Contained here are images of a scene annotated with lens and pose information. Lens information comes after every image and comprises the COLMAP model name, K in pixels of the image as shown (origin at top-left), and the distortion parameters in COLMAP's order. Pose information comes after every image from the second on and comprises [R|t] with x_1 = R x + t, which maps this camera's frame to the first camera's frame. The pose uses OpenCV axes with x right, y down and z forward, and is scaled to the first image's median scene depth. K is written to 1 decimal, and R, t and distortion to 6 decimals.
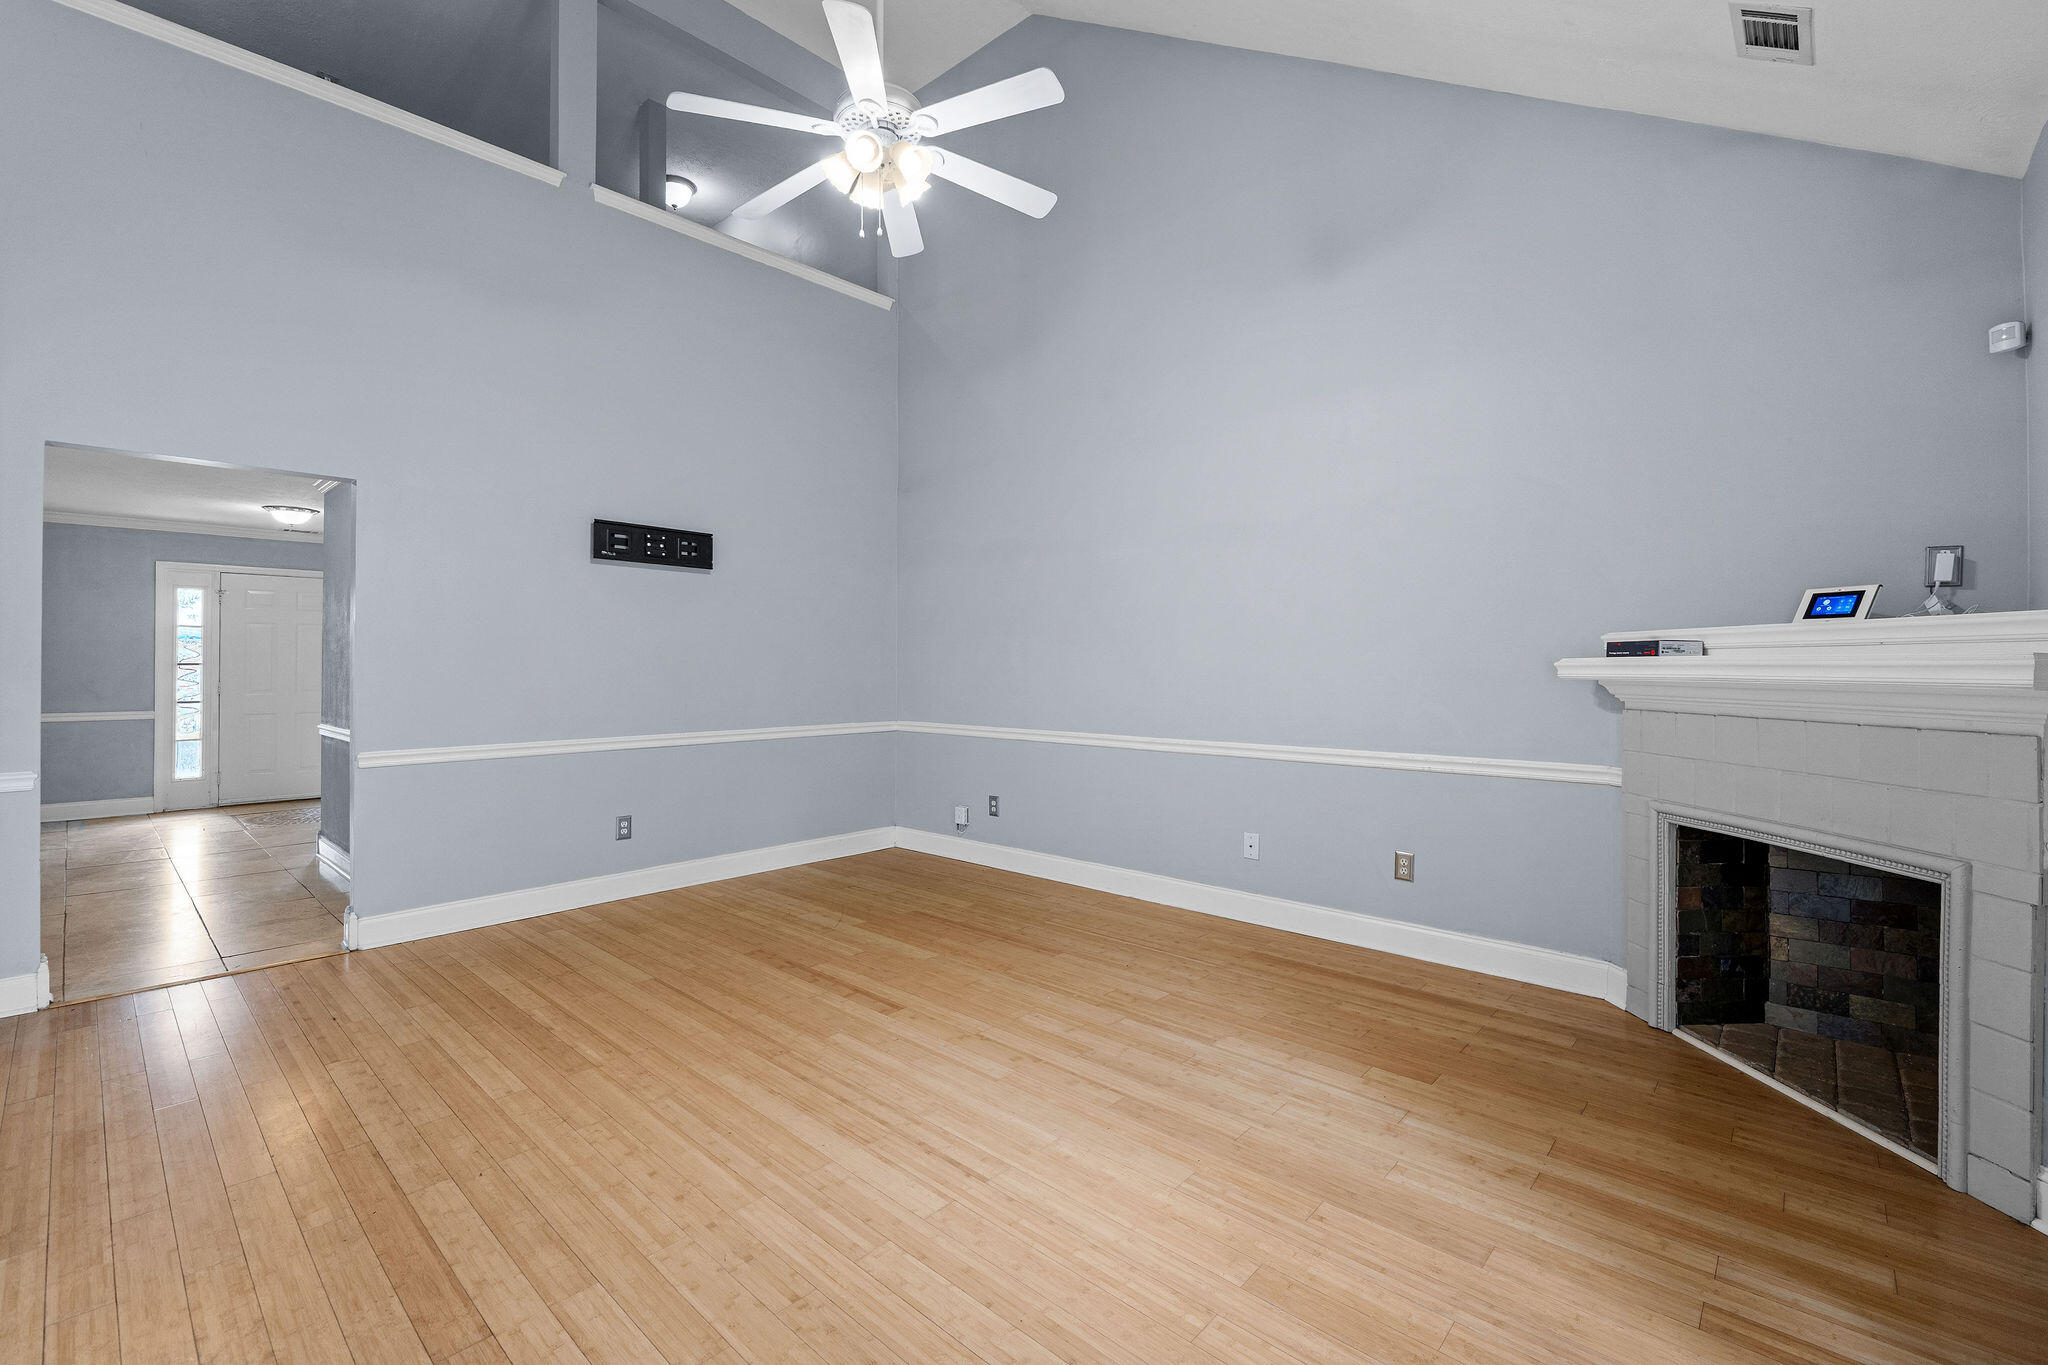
lens RADIAL K [[875.0, 0, 1001.1], [0, 875.0, 665.3], [0, 0, 1]] dist [-0.004300, 0.000022]
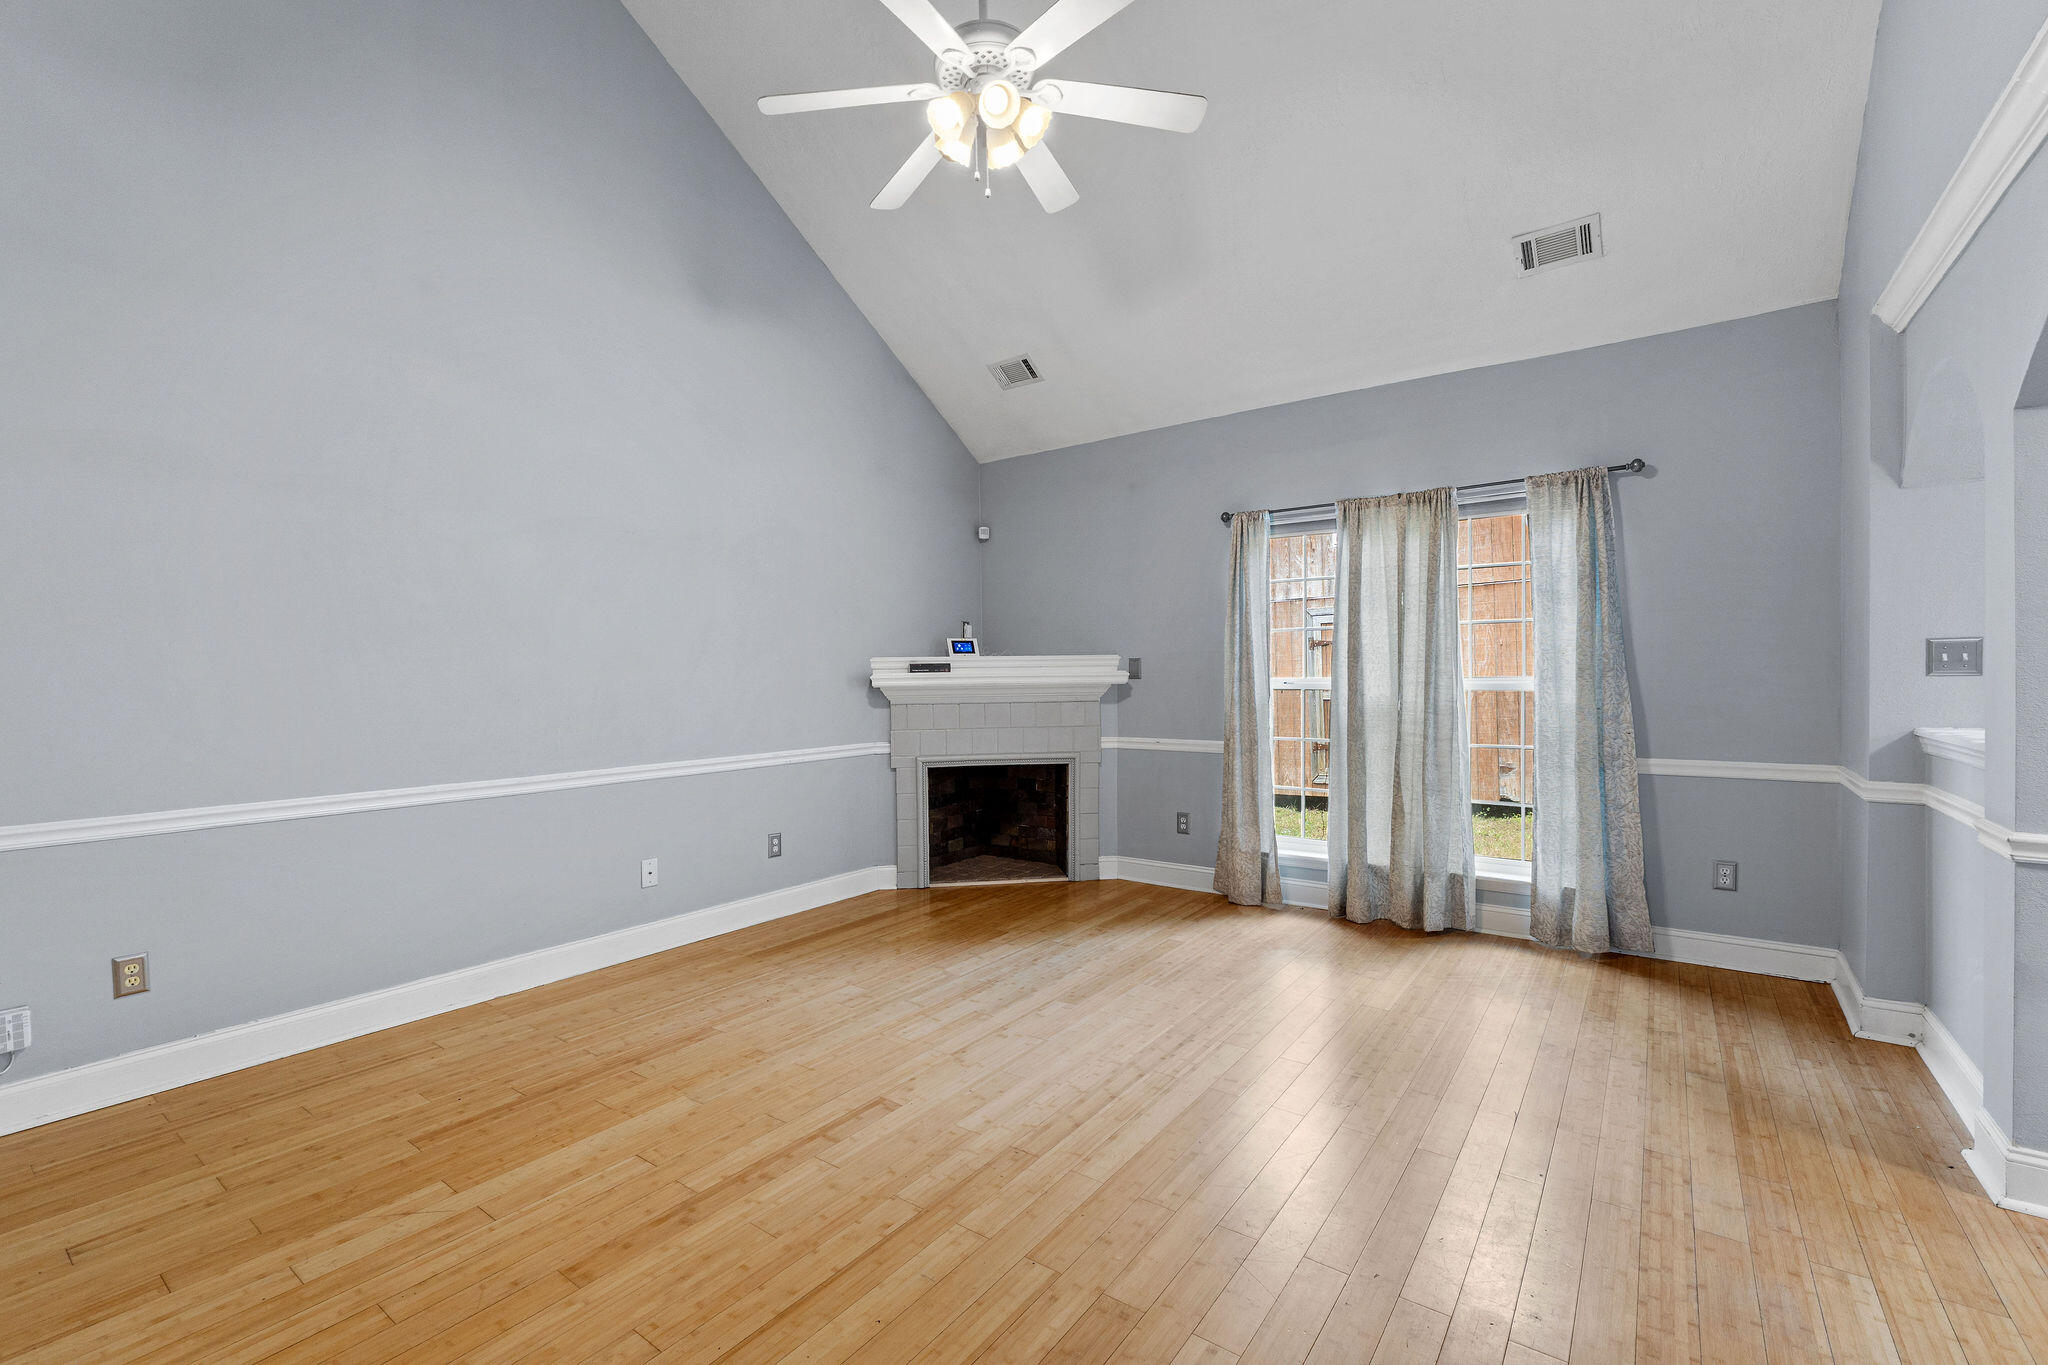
lens RADIAL K [[896.3, 0, 998.4], [0, 896.3, 692.5], [0, 0, 1]] dist [-0.002412, -0.000239]
pose [[-0.113133, -0.017497, 0.993426, -0.914748], [0.009178, 0.999784, 0.018654, -0.001299], [-0.993538, 0.011228, -0.112948, 0.945253]]
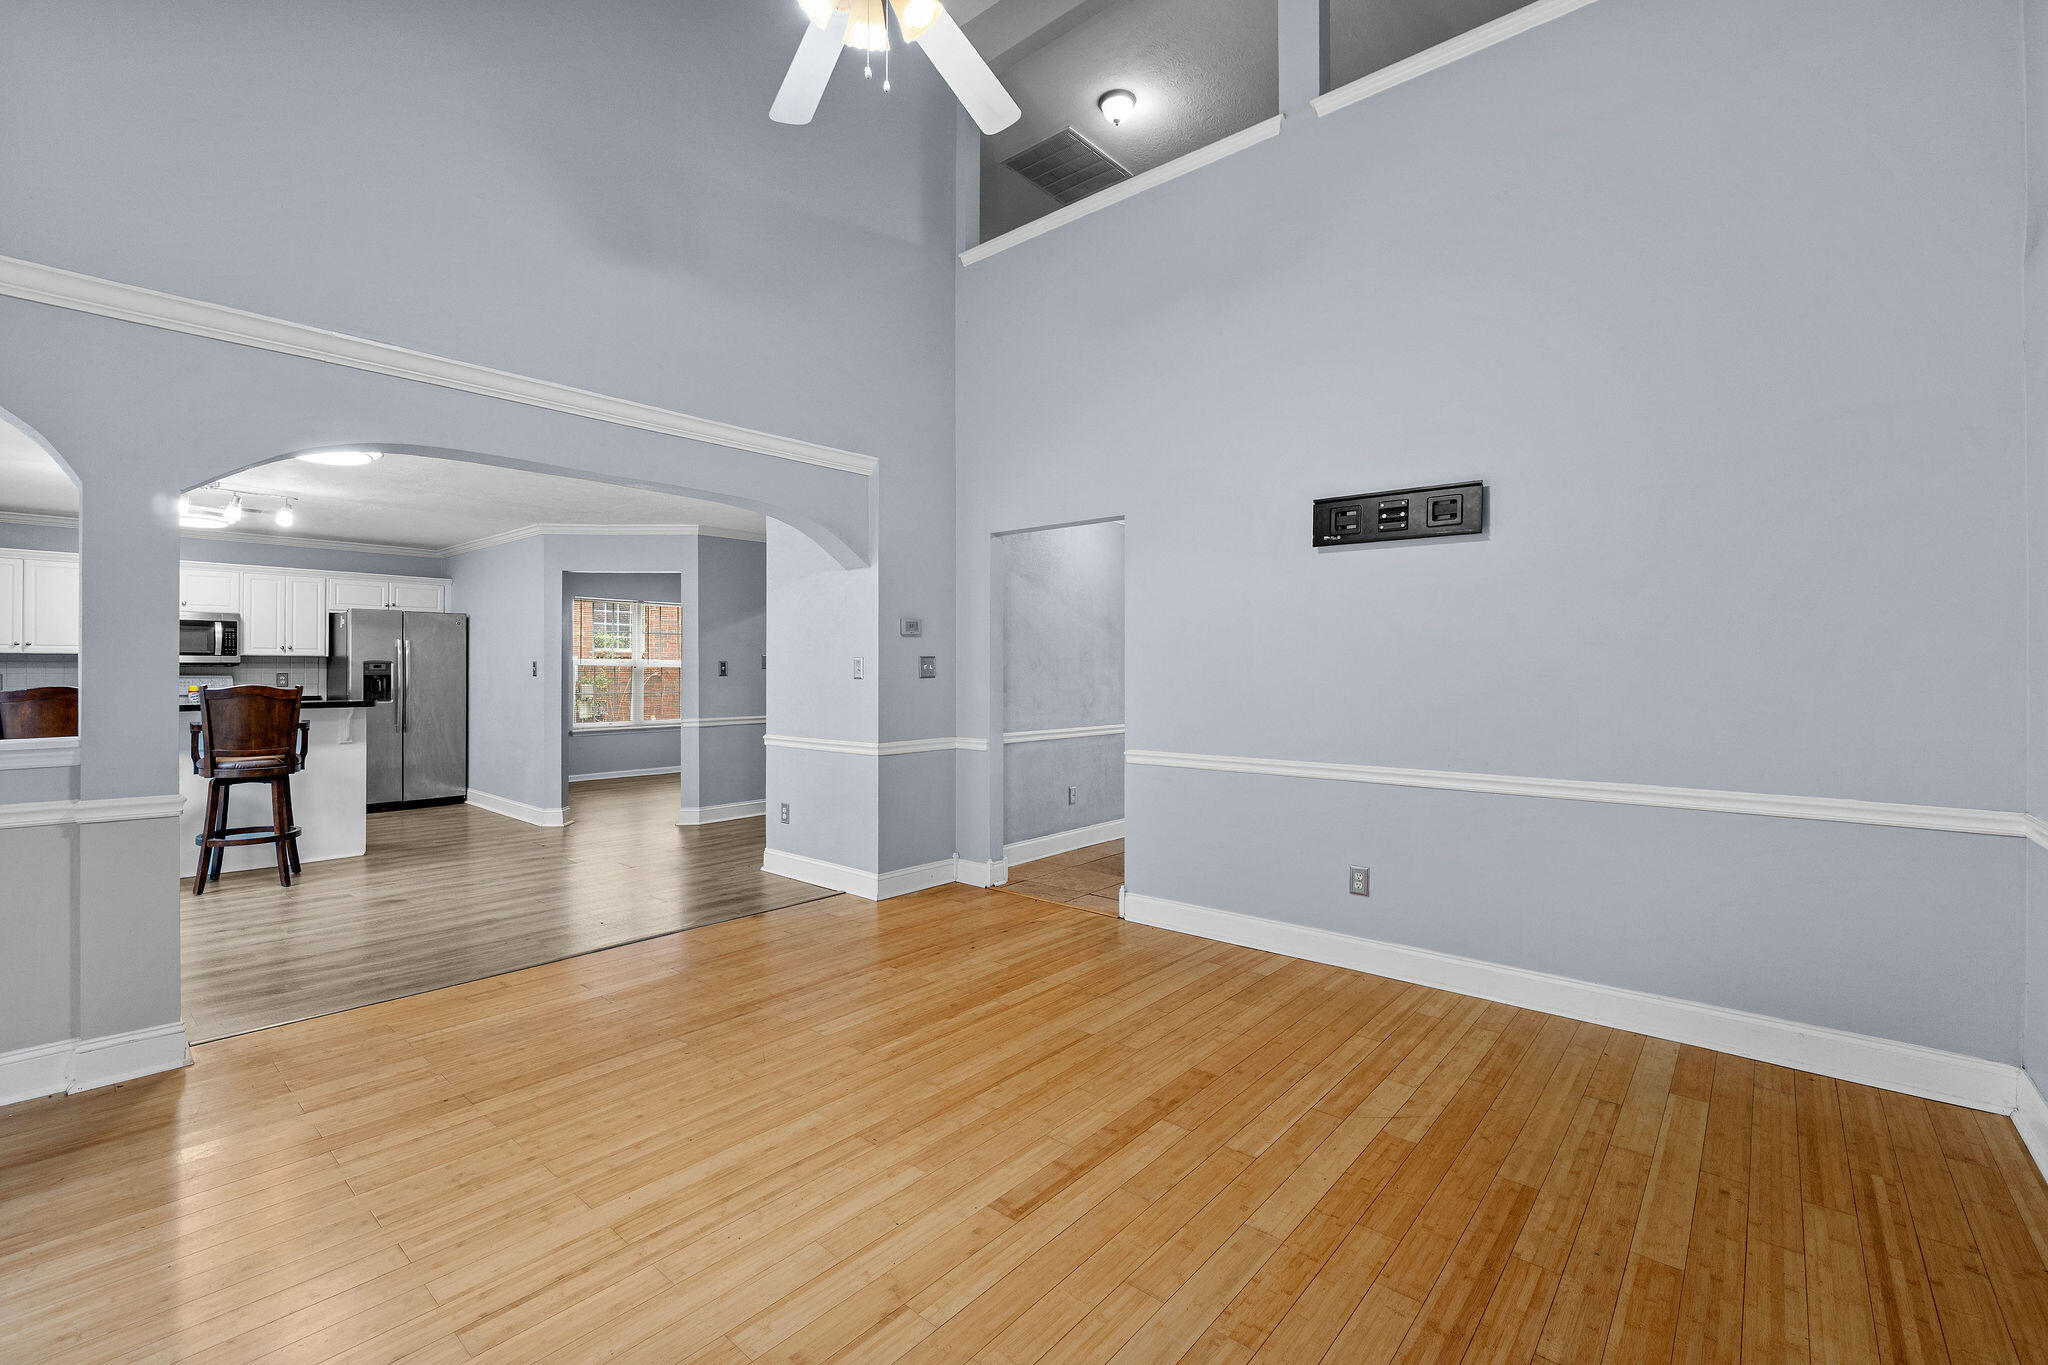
lens RADIAL K [[875.0, 0, 1001.1], [0, 875.0, 665.3], [0, 0, 1]] dist [-0.004300, 0.000022]
pose [[0.031175, -0.008809, -0.999475, 0.502975], [0.000818, 0.999961, -0.008788, -0.002500], [0.999514, -0.000543, 0.031181, 0.934918]]
